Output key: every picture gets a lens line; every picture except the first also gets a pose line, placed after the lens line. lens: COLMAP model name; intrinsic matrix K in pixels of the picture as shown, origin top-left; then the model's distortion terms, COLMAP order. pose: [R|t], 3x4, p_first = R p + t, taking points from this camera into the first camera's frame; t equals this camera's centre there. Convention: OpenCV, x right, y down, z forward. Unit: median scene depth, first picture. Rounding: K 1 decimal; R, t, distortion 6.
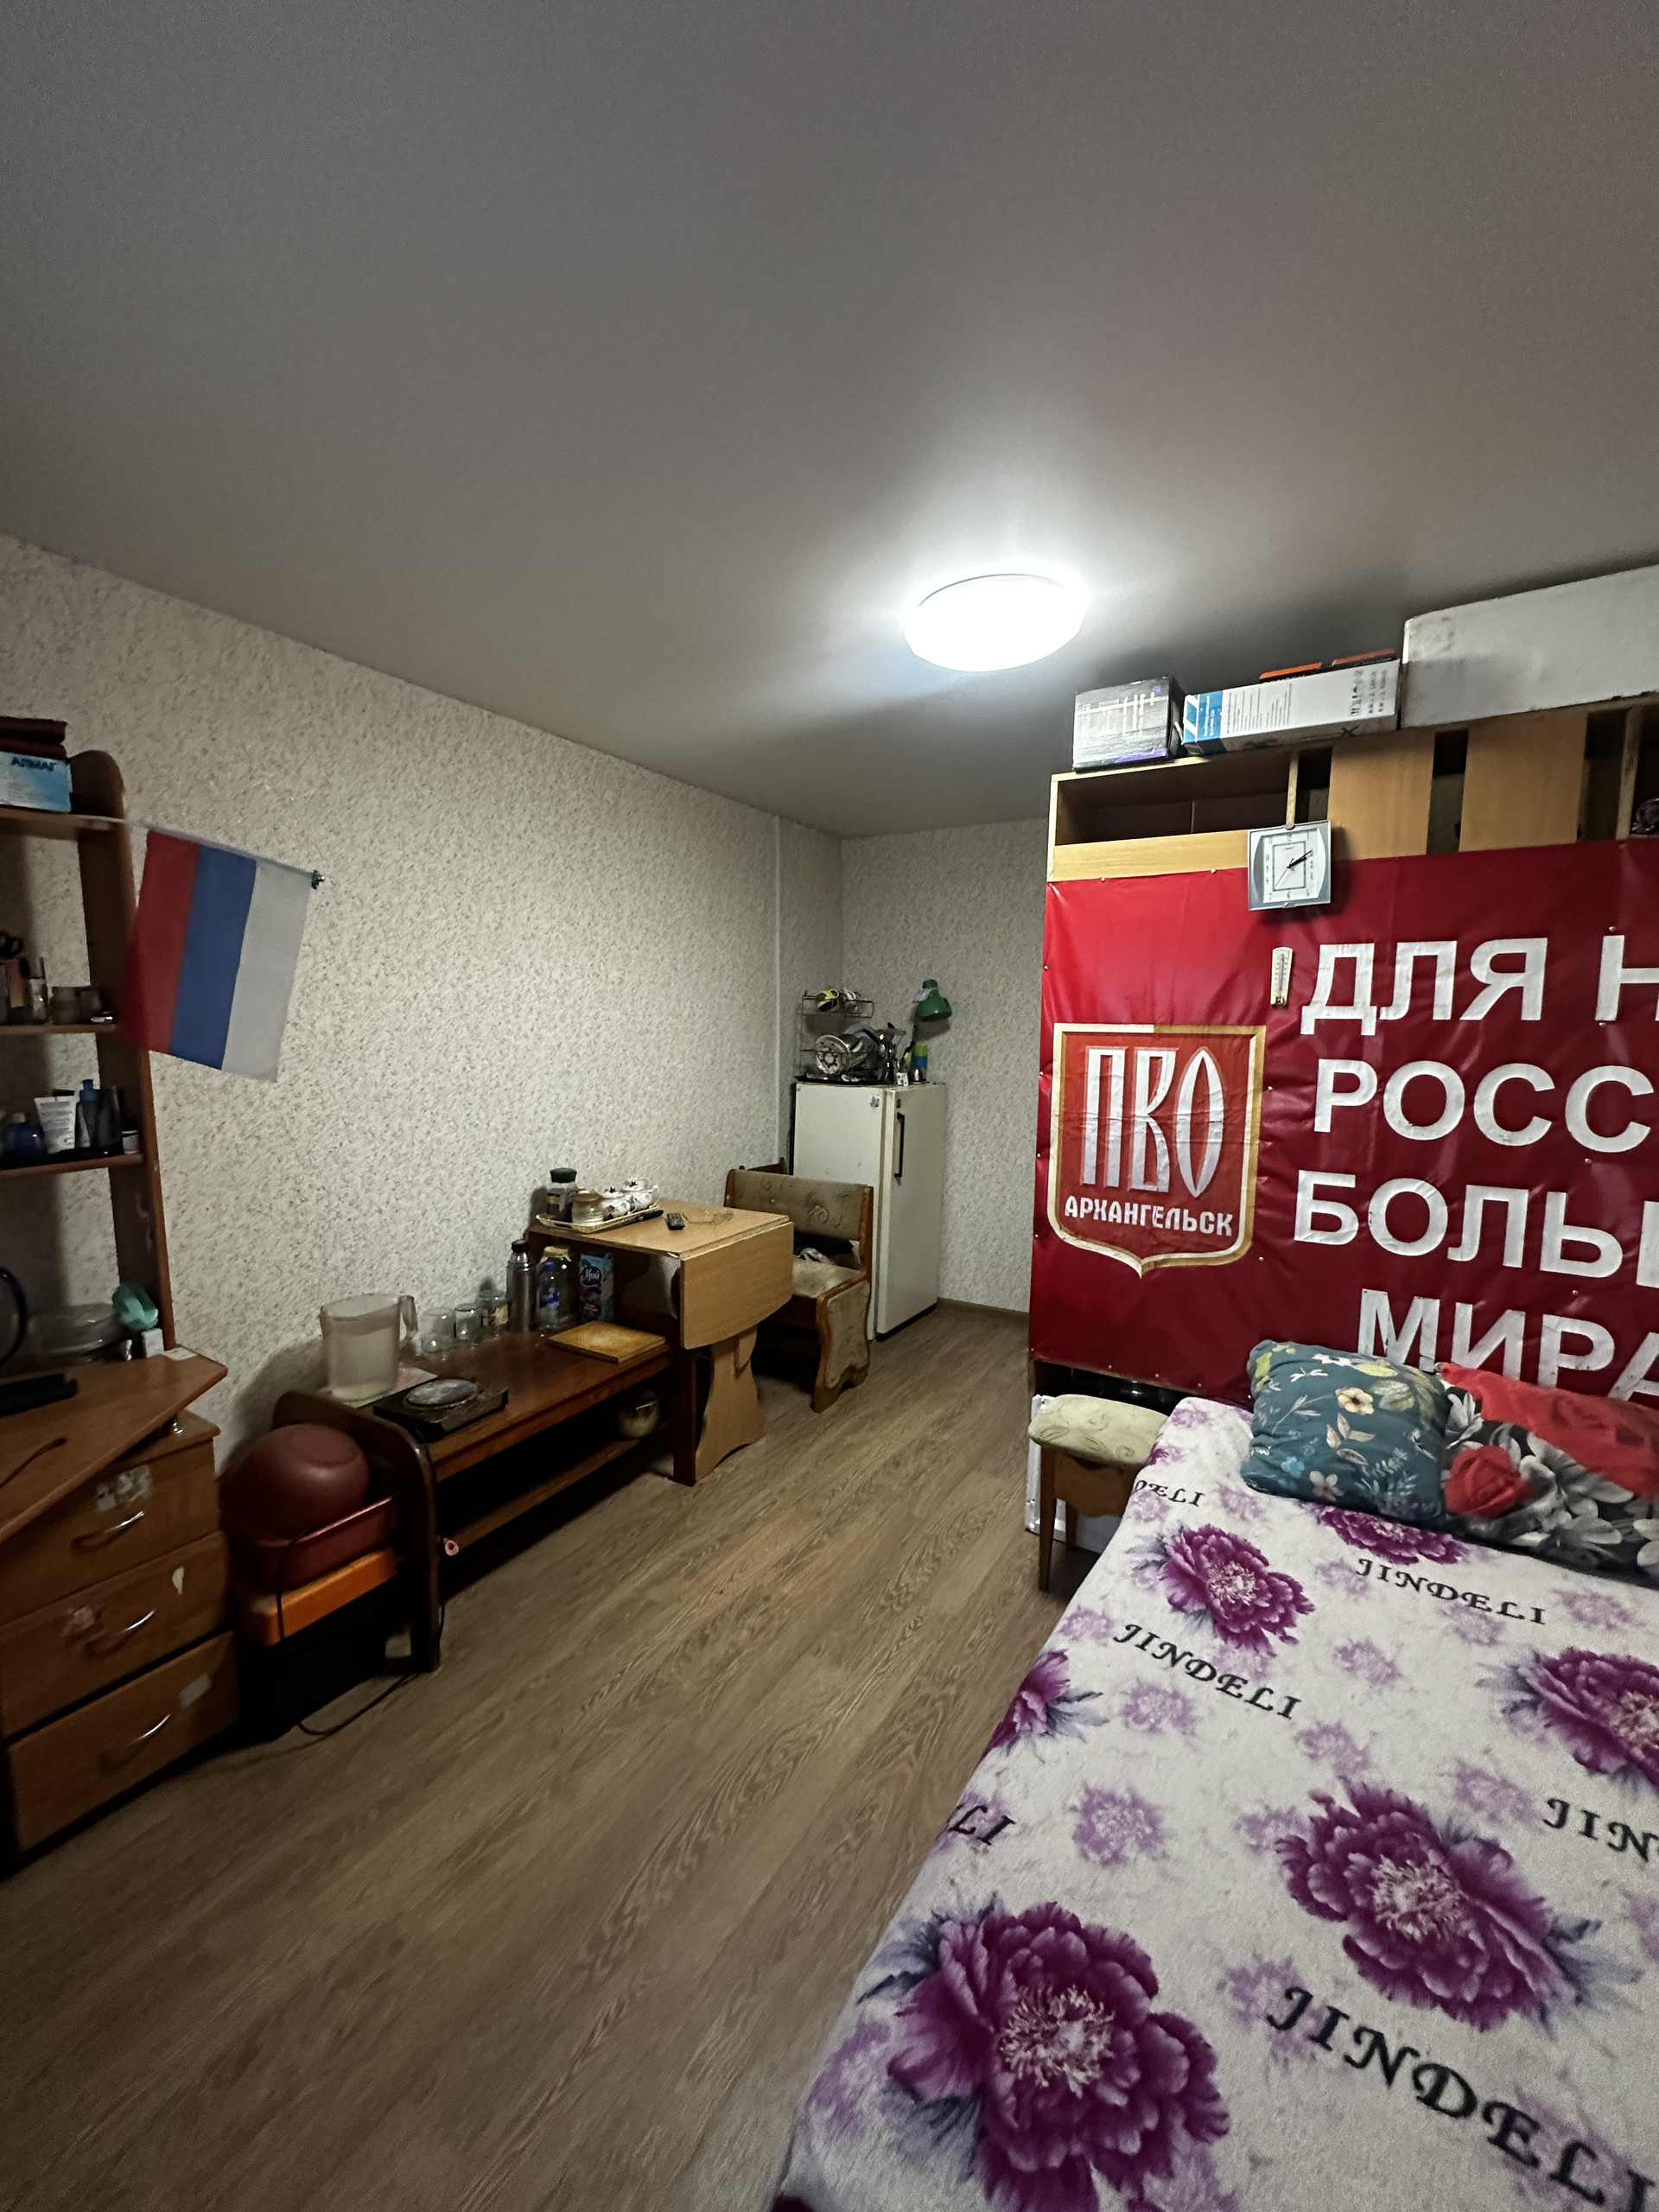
lens RADIAL K [[882.3, 0, 824.9], [0, 882.3, 1110.2], [0, 0, 1]] dist [-0.000323, 0.000547]
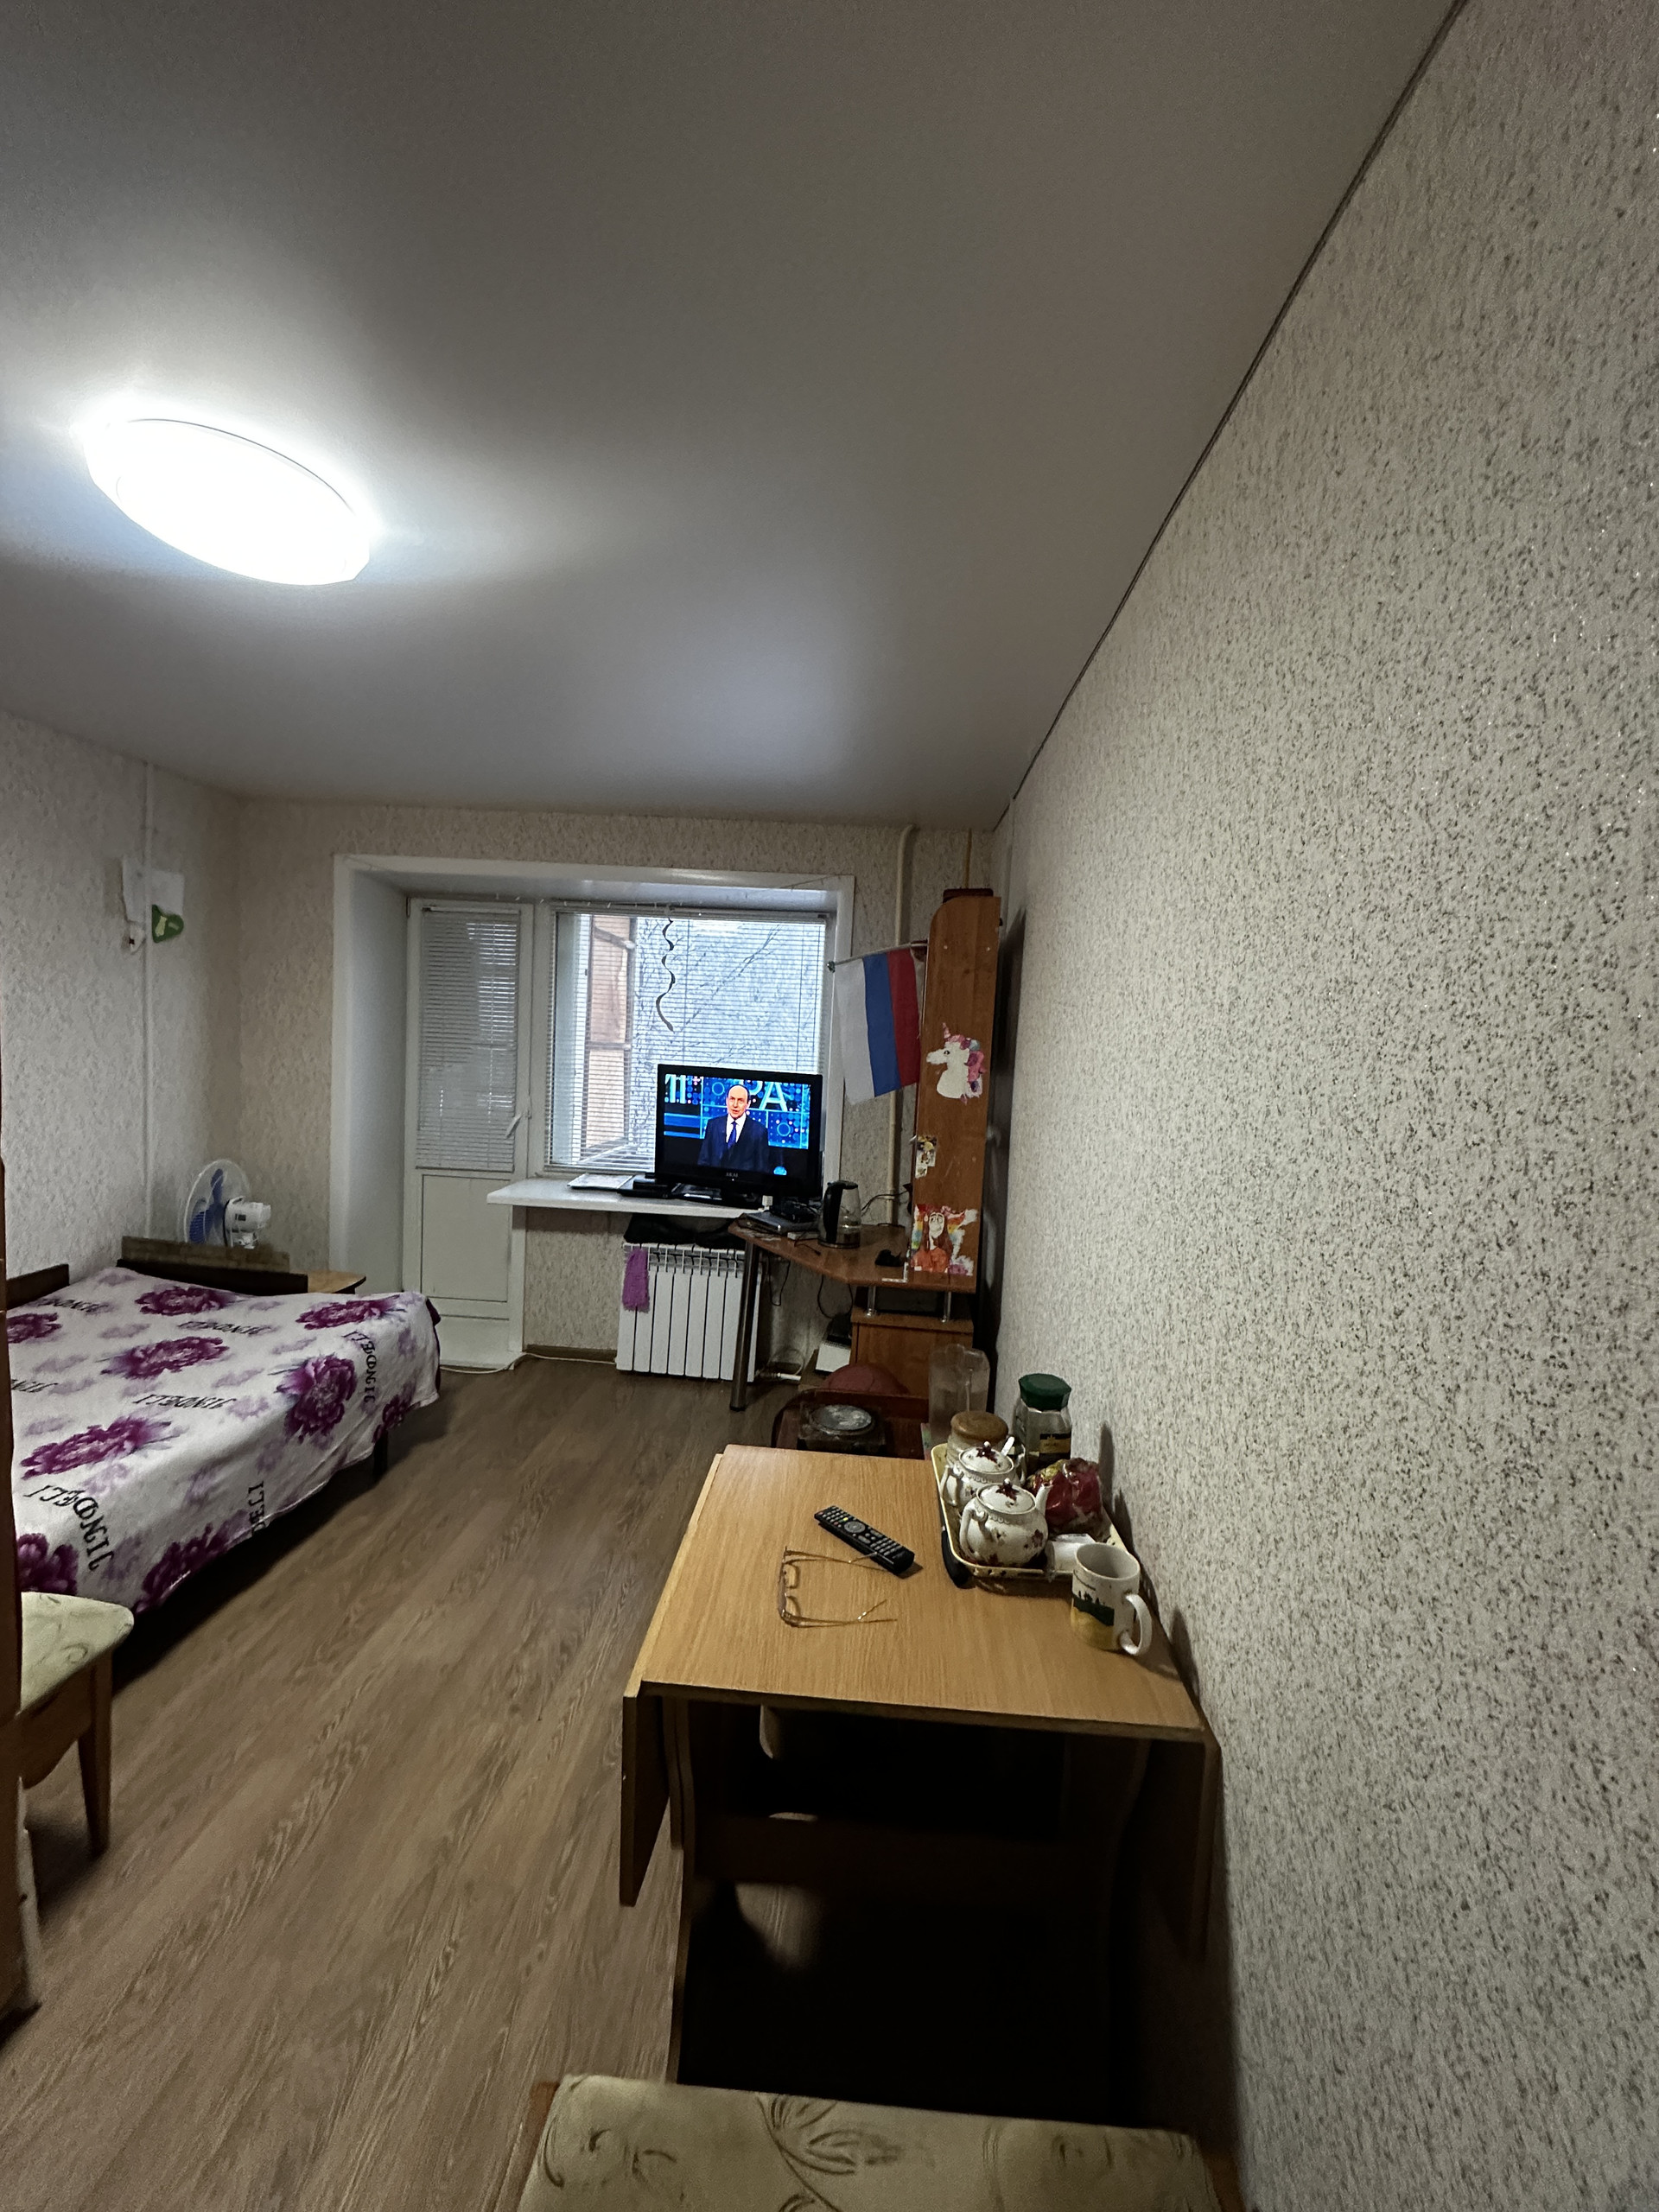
lens RADIAL K [[882.3, 0, 824.9], [0, 882.3, 1110.2], [0, 0, 1]] dist [-0.000323, 0.000547]
pose [[-0.886743, -0.021183, -0.461776, 0.151363], [-0.108529, 0.980568, 0.163426, -0.403222], [0.449341, 0.195033, -0.871811, 3.499282]]
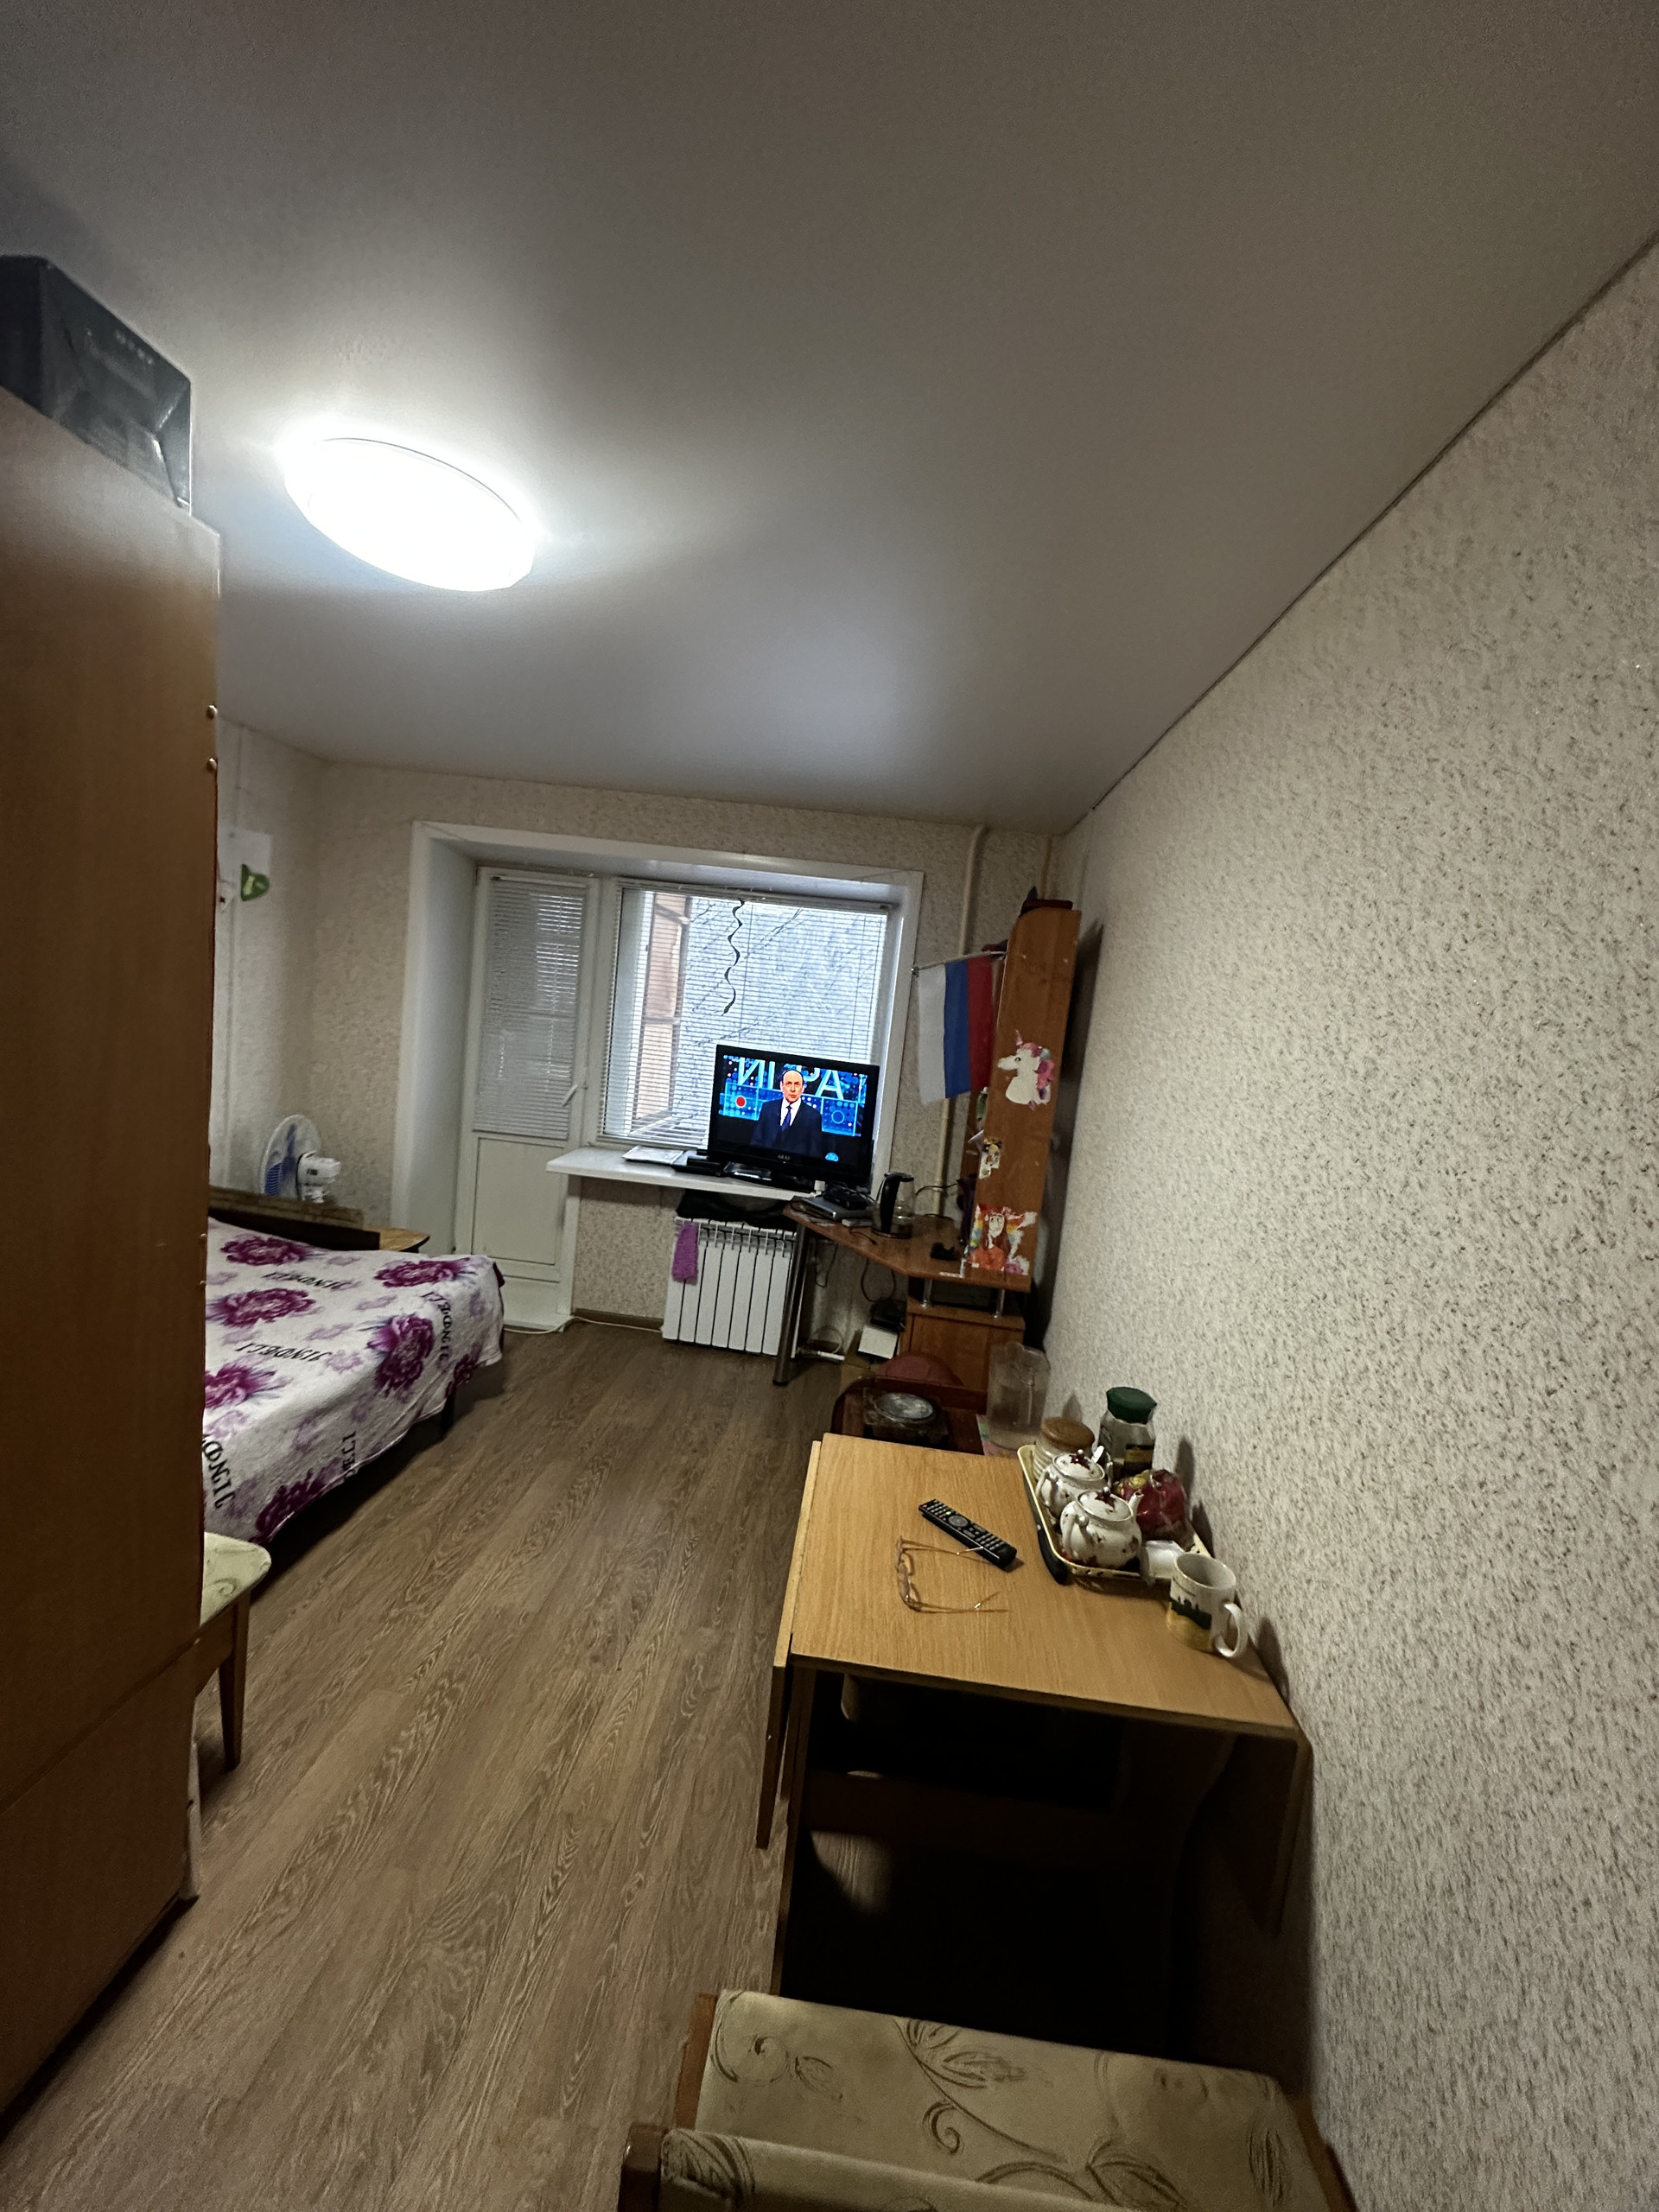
lens RADIAL K [[882.3, 0, 824.9], [0, 882.3, 1110.2], [0, 0, 1]] dist [-0.000323, 0.000547]
pose [[-0.888955, -0.057401, -0.454384, 0.344949], [-0.164170, 0.966123, 0.199134, -0.465830], [0.427560, 0.251617, -0.868263, 3.474668]]
